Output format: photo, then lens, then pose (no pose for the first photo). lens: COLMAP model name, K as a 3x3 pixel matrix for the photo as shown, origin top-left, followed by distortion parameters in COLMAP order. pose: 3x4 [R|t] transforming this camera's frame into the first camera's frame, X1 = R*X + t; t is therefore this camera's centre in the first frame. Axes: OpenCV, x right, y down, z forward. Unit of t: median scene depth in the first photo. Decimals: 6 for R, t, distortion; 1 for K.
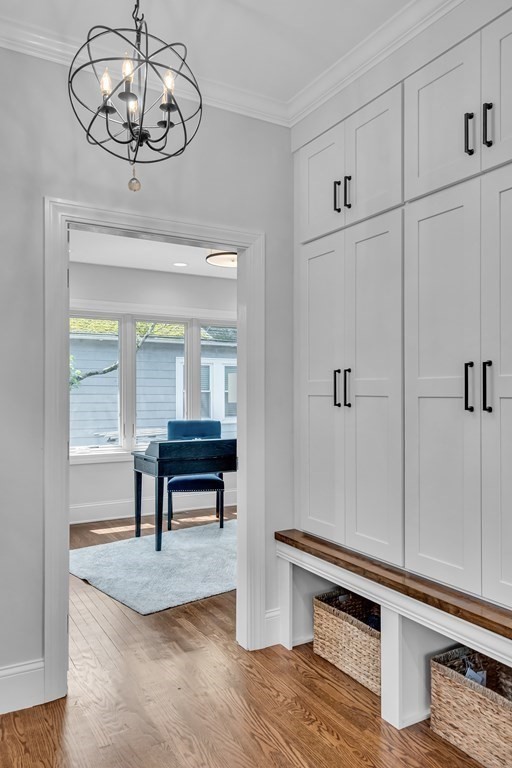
lens RADIAL K [[568.1, 0, 256.0], [0, 568.1, 384.0], [0, 0, 1]] dist [0.002362, 0.000684]
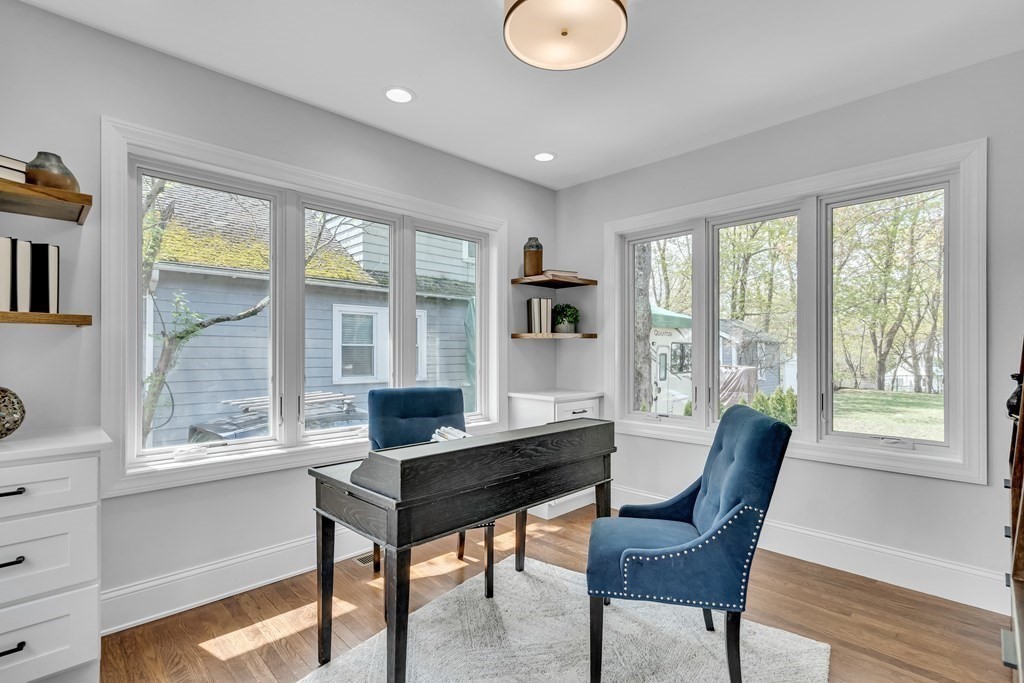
lens RADIAL K [[509.8, 0, 512.0], [0, 509.8, 341.5], [0, 0, 1]] dist [0.001609, -0.000008]
pose [[0.973282, 0.004818, 0.229564, -0.129972], [-0.004625, 0.999988, -0.001381, 0.018088], [-0.229568, 0.000282, 0.973293, 0.482030]]
